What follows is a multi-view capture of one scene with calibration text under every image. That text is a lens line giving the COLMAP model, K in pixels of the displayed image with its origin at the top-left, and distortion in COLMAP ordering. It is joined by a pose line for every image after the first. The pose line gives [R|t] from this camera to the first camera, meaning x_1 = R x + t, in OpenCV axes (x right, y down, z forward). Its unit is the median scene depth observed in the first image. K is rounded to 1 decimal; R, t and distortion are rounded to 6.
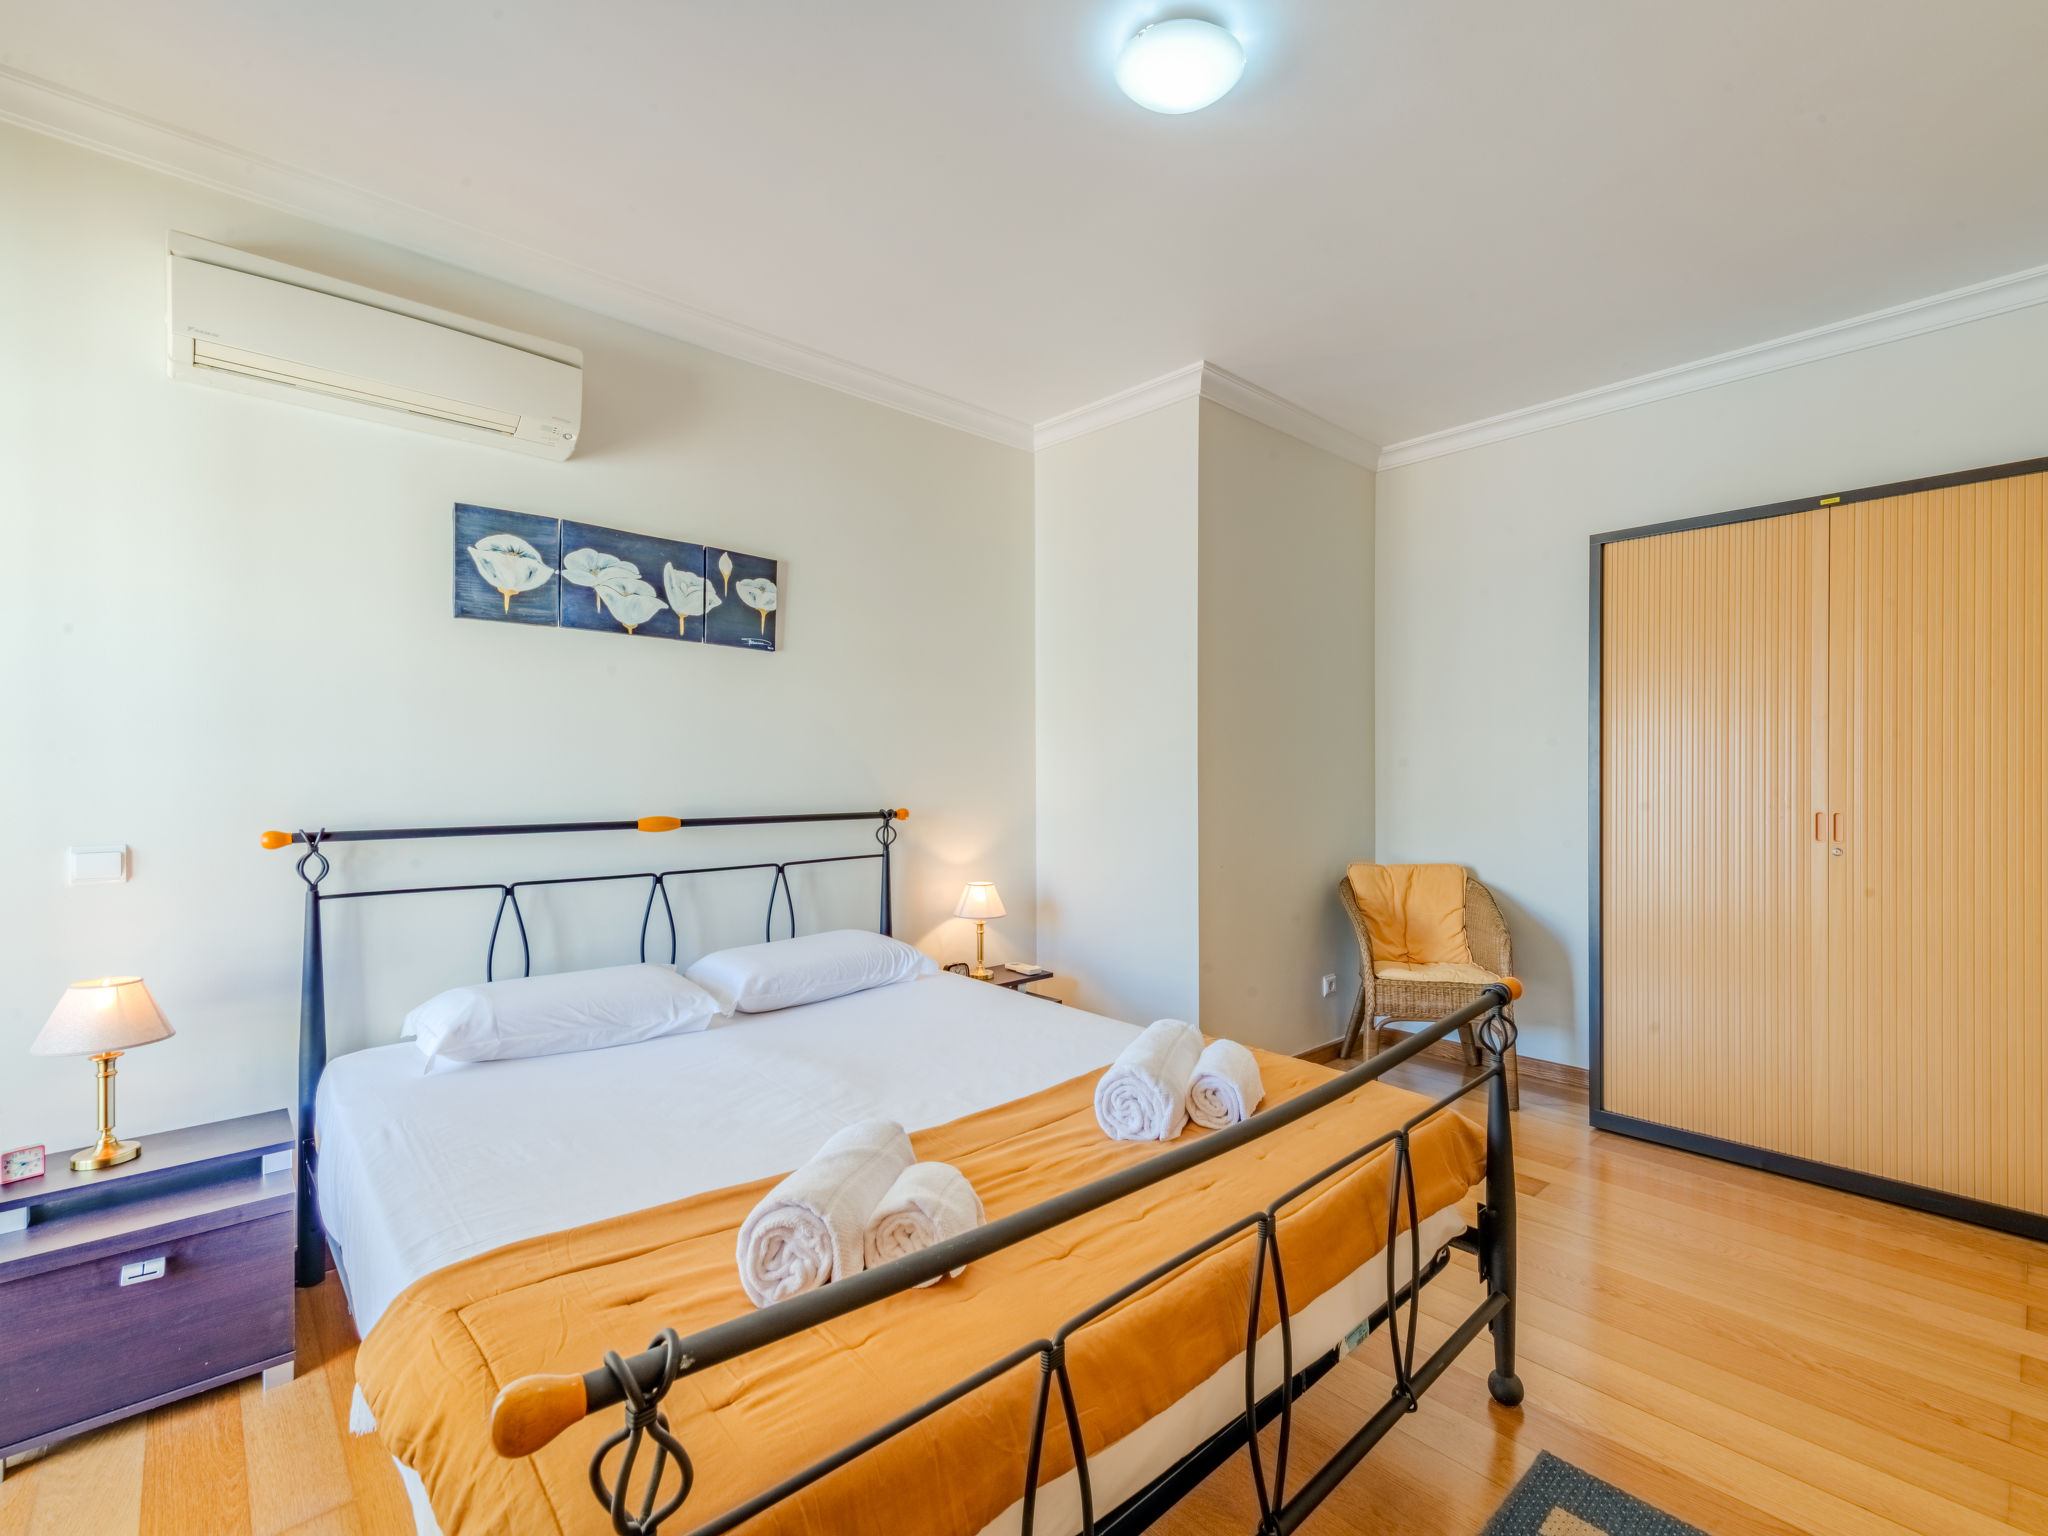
lens RADIAL K [[904.6, 0, 1040.1], [0, 904.6, 776.9], [0, 0, 1]] dist [0.020024, -0.009208]
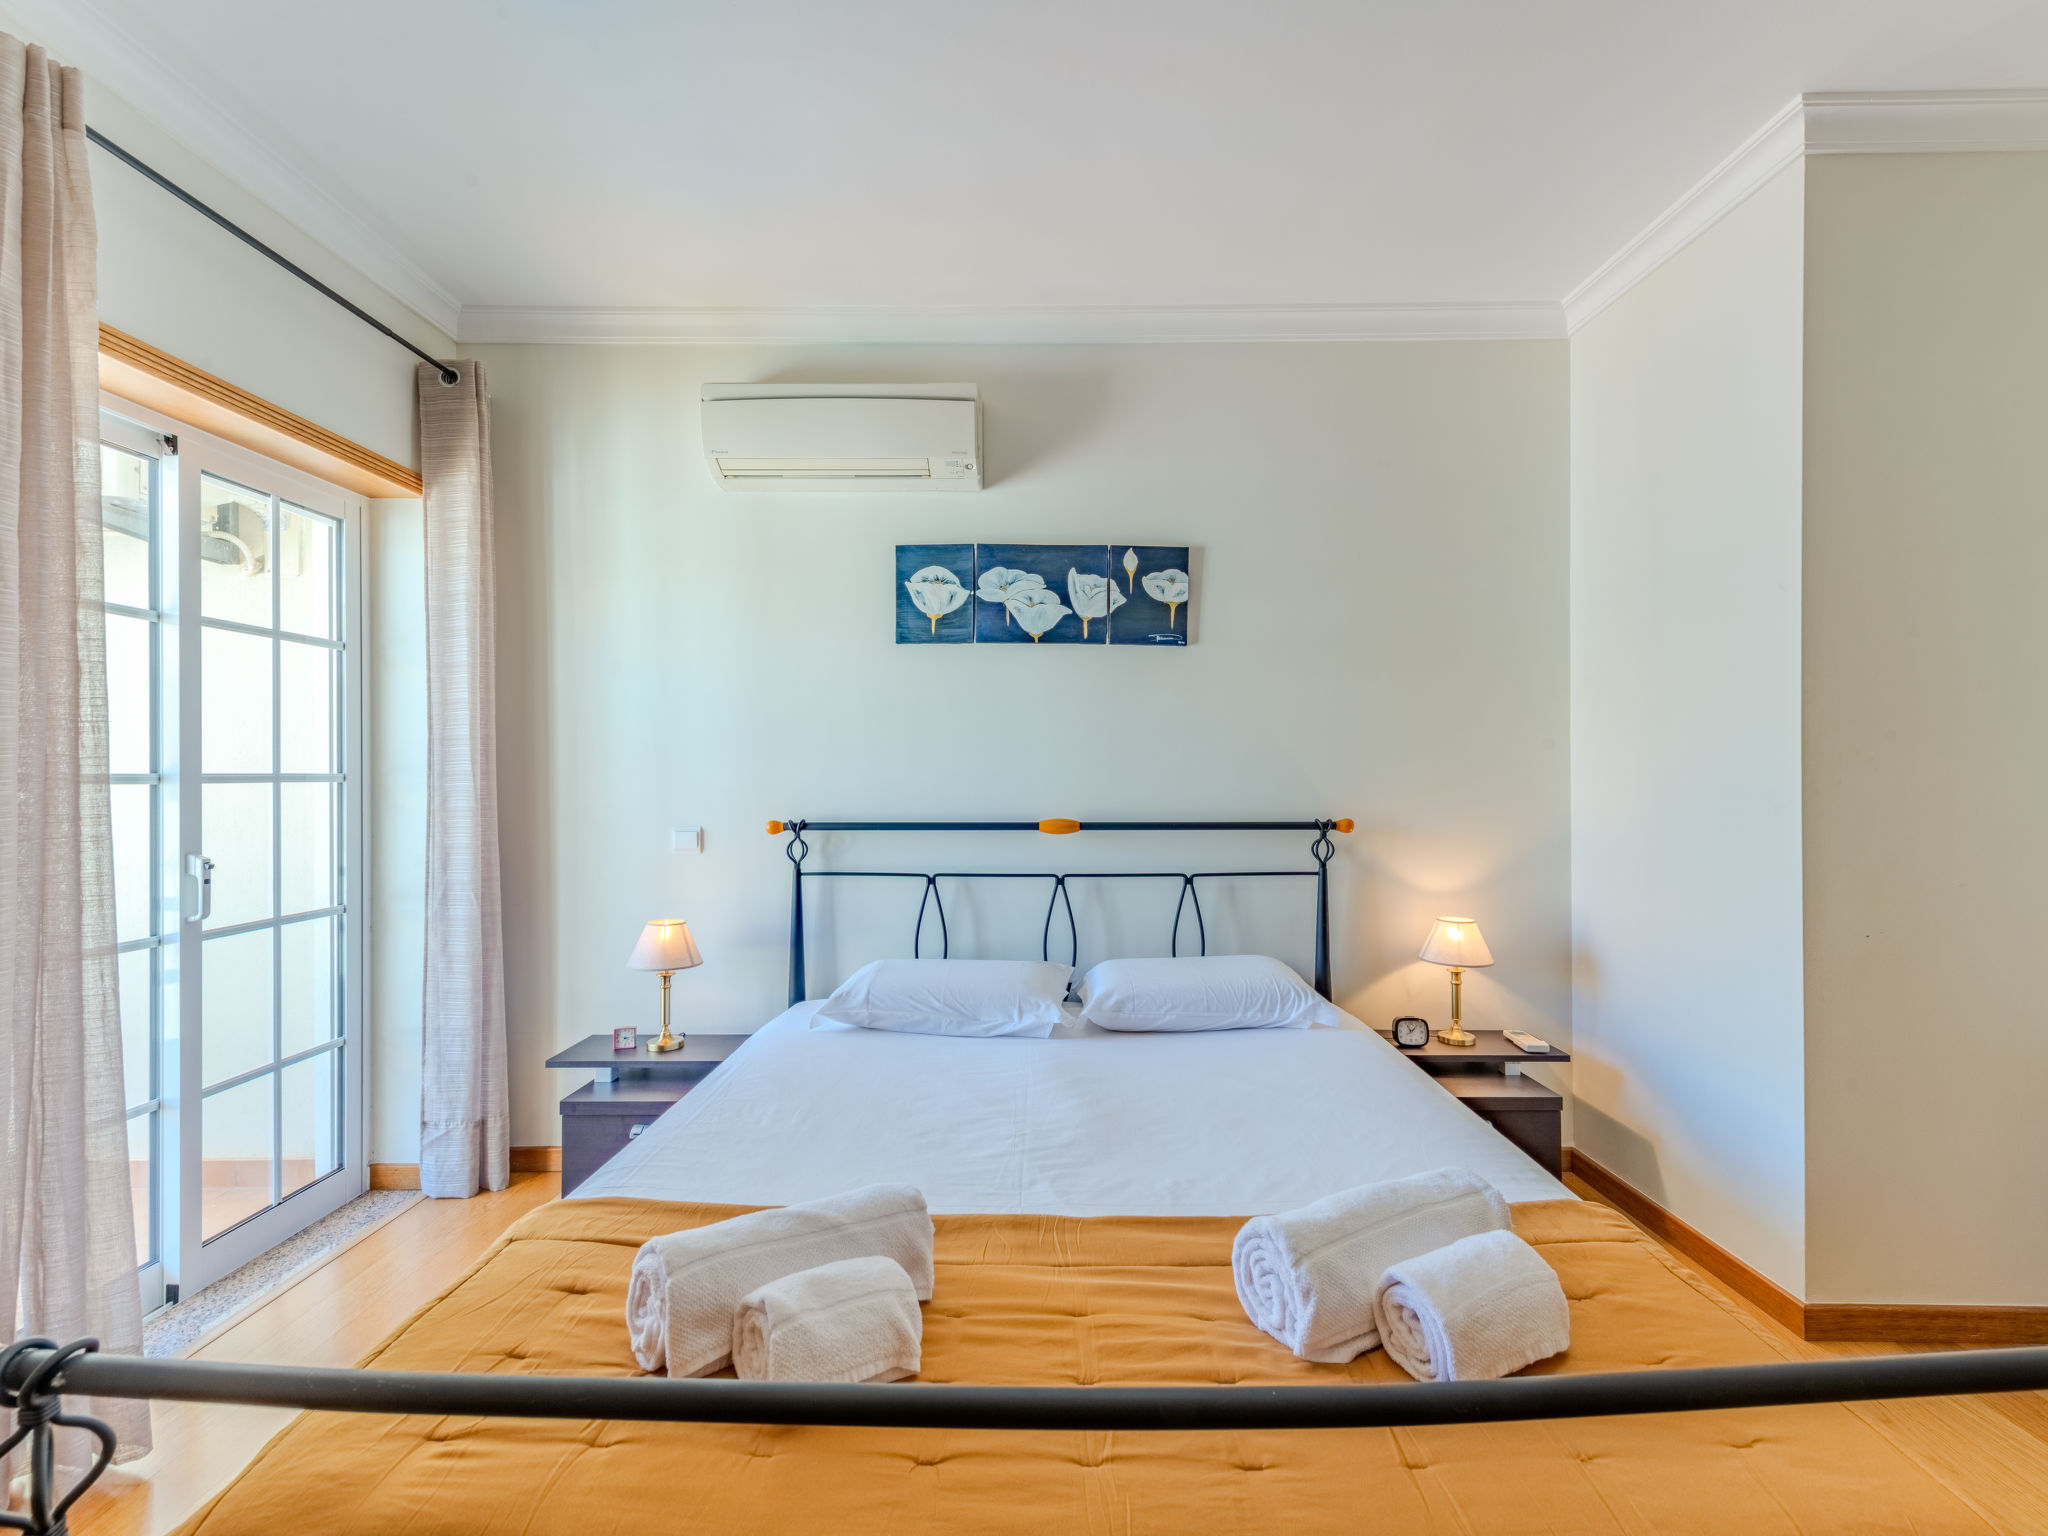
lens RADIAL K [[904.6, 0, 1040.1], [0, 904.6, 776.9], [0, 0, 1]] dist [0.020024, -0.009208]
pose [[0.732566, 0.000818, -0.680695, 0.267105], [-0.003182, 0.999992, -0.002223, -0.001249], [0.680688, 0.003794, 0.732563, 0.253392]]
